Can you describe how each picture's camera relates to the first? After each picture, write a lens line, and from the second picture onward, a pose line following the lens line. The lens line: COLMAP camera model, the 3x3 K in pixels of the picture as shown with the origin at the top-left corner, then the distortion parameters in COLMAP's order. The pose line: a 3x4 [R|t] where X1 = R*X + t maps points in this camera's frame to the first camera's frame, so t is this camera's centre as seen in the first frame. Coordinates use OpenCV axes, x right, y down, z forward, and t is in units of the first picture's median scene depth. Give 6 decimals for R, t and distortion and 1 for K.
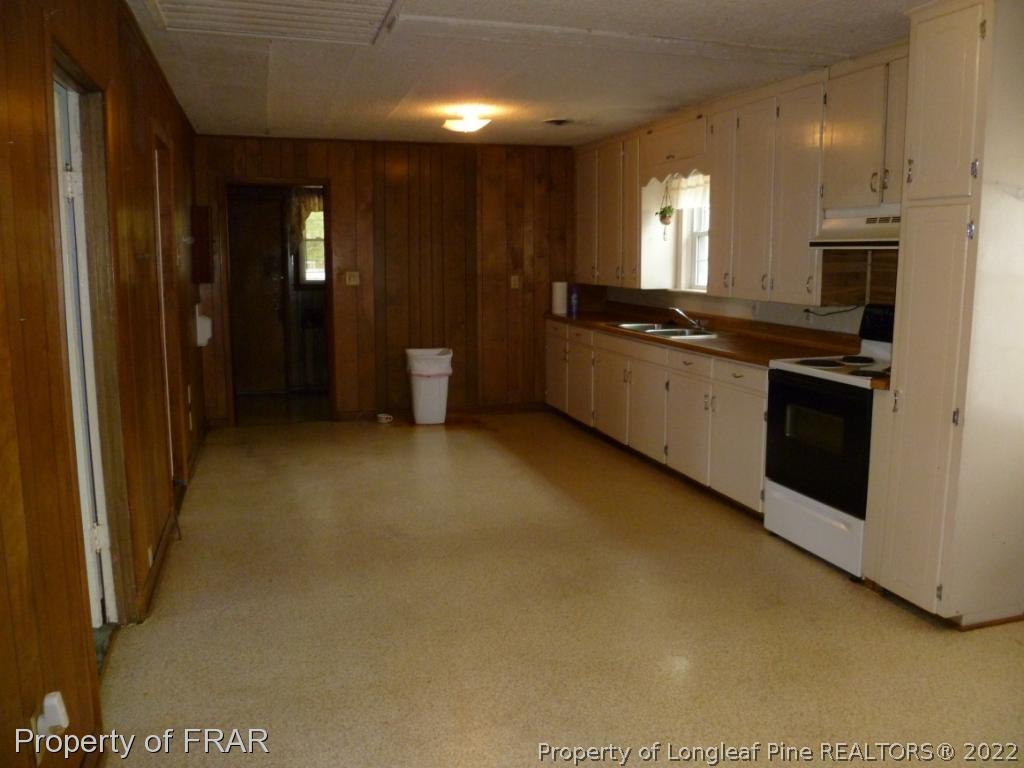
lens RADIAL K [[846.9, 0, 519.3], [0, 846.9, 386.0], [0, 0, 1]] dist [-0.108258, 0.042094]
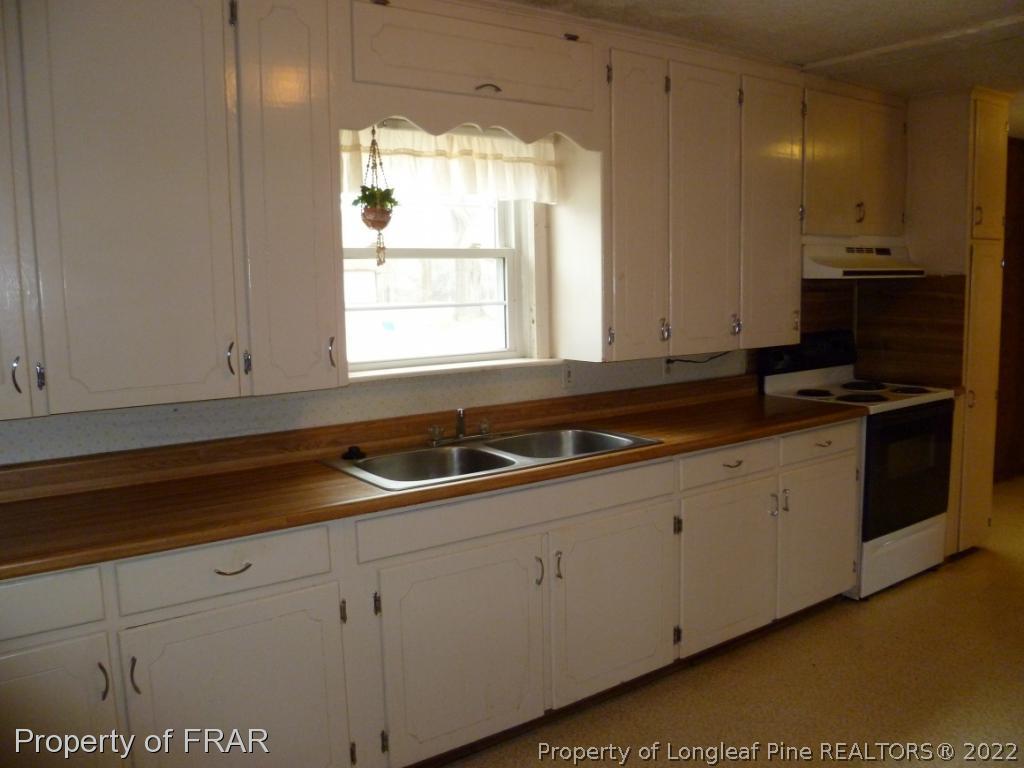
lens RADIAL K [[846.9, 0, 508.5], [0, 846.9, 386.2], [0, 0, 1]] dist [-0.108258, 0.042094]
pose [[-0.311326, -0.098526, 0.945182, -0.339911], [0.172278, 0.972279, 0.158096, -0.216193], [-0.934557, 0.212054, -0.285722, 1.373407]]
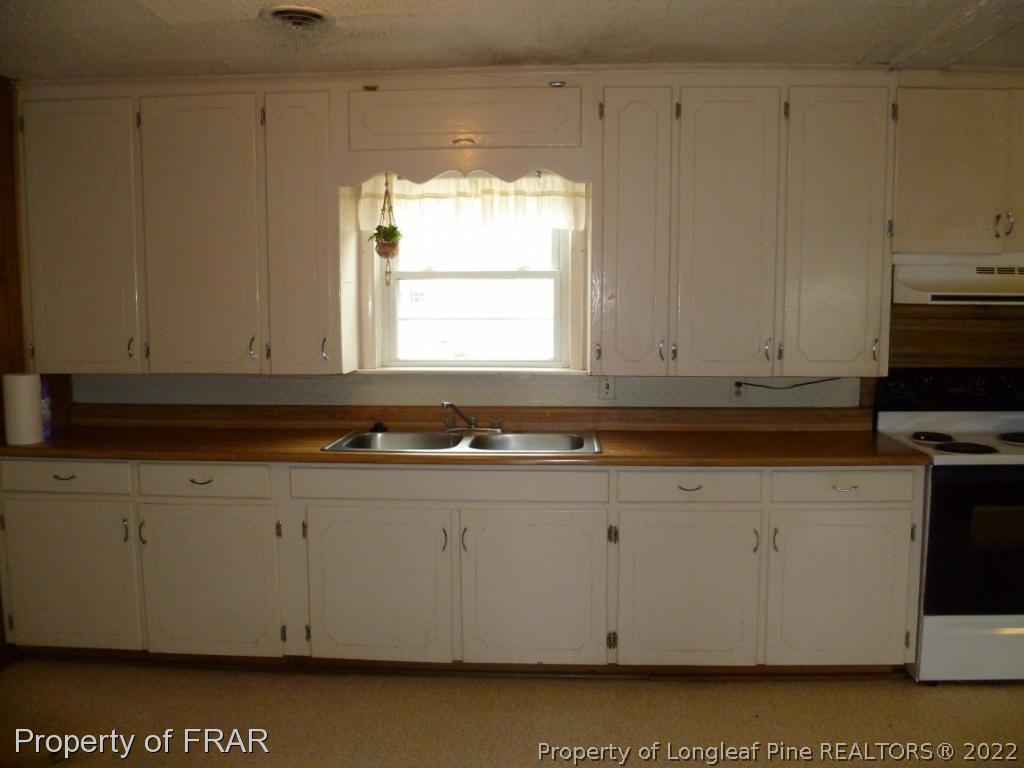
lens RADIAL K [[846.9, 0, 504.0], [0, 846.9, 382.7], [0, 0, 1]] dist [-0.108258, 0.042094]
pose [[0.349904, -0.082095, 0.933181, -0.431350], [0.143141, 0.989140, 0.033346, -0.147482], [-0.925785, 0.121908, 0.357855, 0.934604]]
